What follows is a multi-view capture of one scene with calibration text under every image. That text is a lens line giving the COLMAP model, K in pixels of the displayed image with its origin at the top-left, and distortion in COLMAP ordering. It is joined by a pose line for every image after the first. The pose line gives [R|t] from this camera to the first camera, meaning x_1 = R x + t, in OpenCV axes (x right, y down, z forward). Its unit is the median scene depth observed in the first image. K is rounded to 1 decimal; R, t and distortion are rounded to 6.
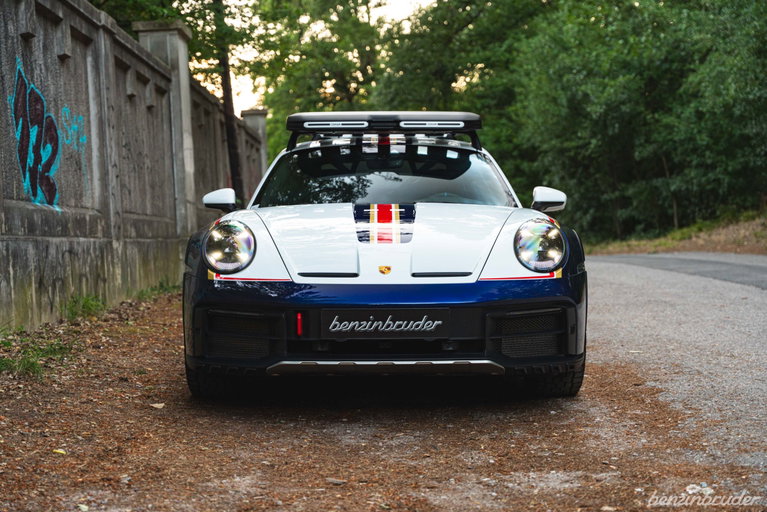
lens RADIAL K [[1277.6, 0, 371.0], [0, 1277.6, 267.3], [0, 0, 1]] dist [0.049363, 0.000000]
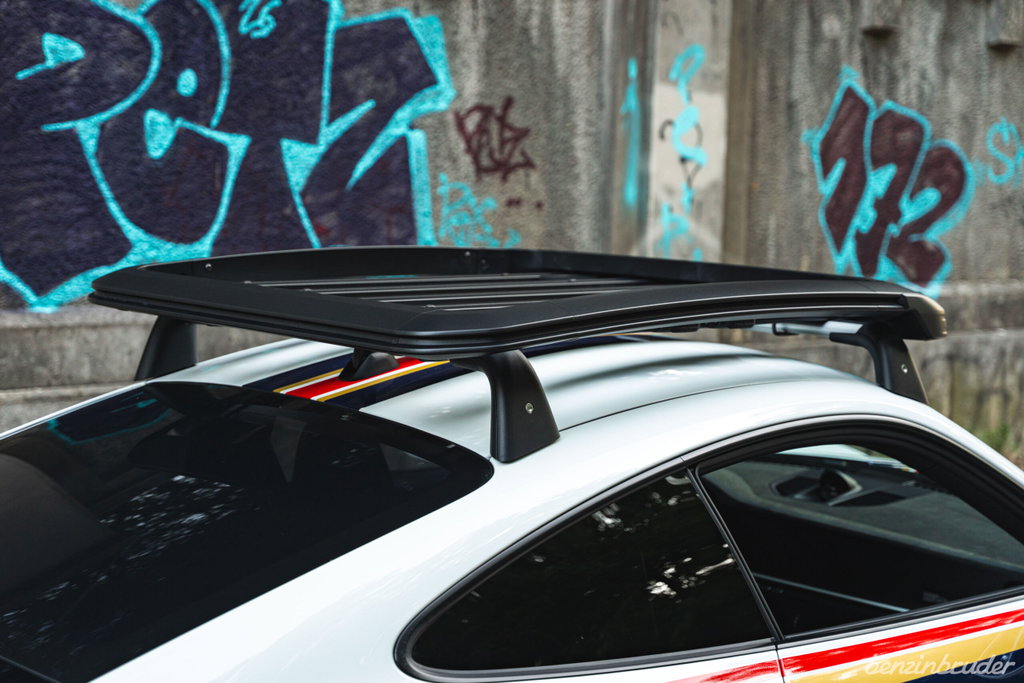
lens RADIAL K [[1827.3, 0, 509.1], [0, 1827.3, 332.0], [0, 0, 1]] dist [0.049313, 0.000000]
pose [[0.675043, 0.125872, -0.726962, 0.184720], [-0.071952, 0.991874, 0.104927, -0.068868], [0.734262, -0.018524, 0.678614, 0.138847]]
